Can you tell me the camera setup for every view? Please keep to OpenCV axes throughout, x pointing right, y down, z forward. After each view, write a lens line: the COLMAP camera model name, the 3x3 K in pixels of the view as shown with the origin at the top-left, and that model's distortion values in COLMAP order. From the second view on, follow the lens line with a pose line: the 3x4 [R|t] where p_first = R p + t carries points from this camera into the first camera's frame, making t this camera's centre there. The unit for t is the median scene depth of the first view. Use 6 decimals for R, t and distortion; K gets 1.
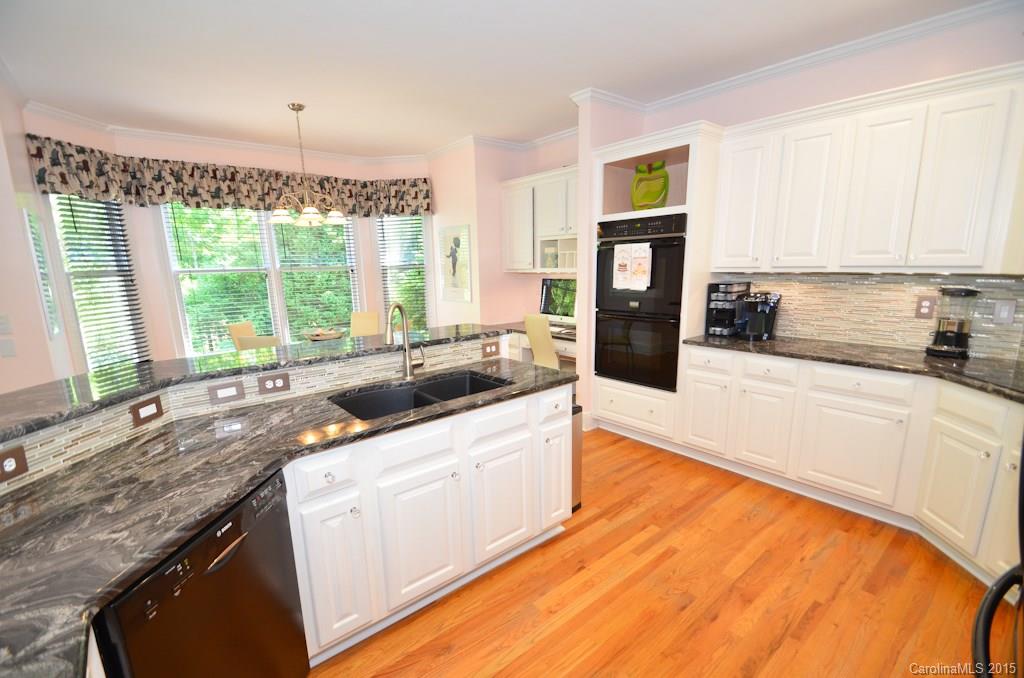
lens RADIAL K [[458.5, 0, 509.2], [0, 458.5, 356.7], [0, 0, 1]] dist [0.023698, -0.023153]
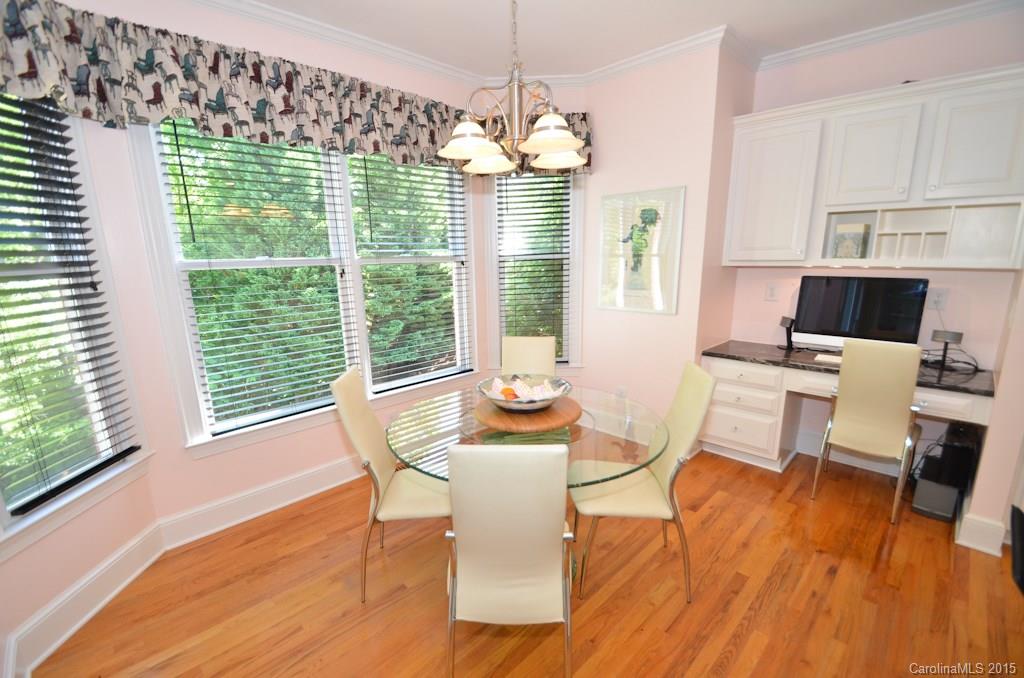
lens RADIAL K [[454.2, 0, 509.4], [0, 454.2, 359.7], [0, 0, 1]] dist [-0.000777, -0.008975]
pose [[0.994944, -0.020668, 0.098283, -0.441971], [0.018238, 0.999507, 0.025558, -0.092327], [-0.098763, -0.023636, 0.994830, 0.497514]]
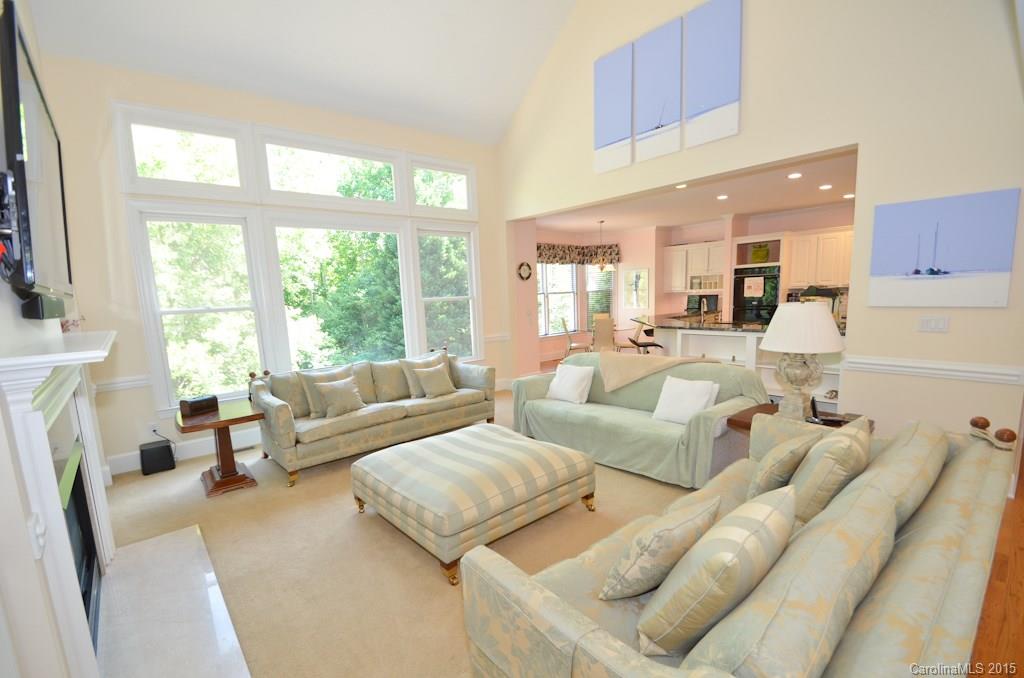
lens RADIAL K [[458.5, 0, 509.2], [0, 458.5, 356.7], [0, 0, 1]] dist [0.023698, -0.023153]
pose [[0.999647, -0.018919, 0.018677, -0.841934], [0.020093, 0.997693, -0.064847, 0.233491], [-0.017408, 0.065199, 0.997720, -1.064156]]
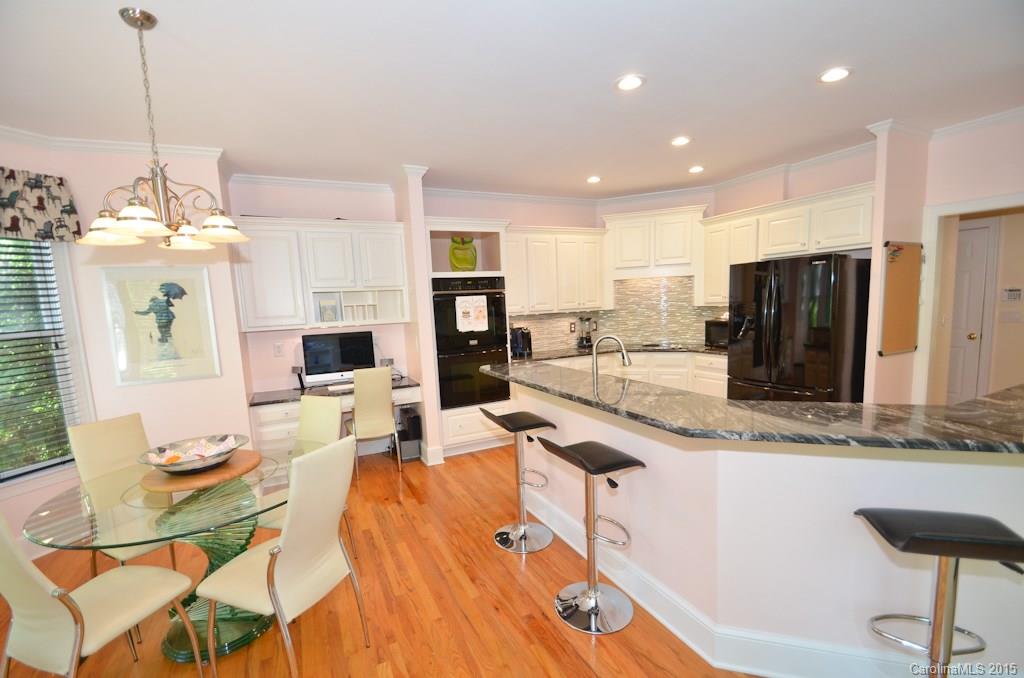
lens RADIAL K [[458.5, 0, 509.2], [0, 458.5, 356.7], [0, 0, 1]] dist [0.023698, -0.023153]
pose [[0.226313, -0.102951, 0.968599, -0.785883], [0.235175, 0.970756, 0.048232, -0.093707], [-0.945238, 0.216874, 0.243906, 0.496906]]
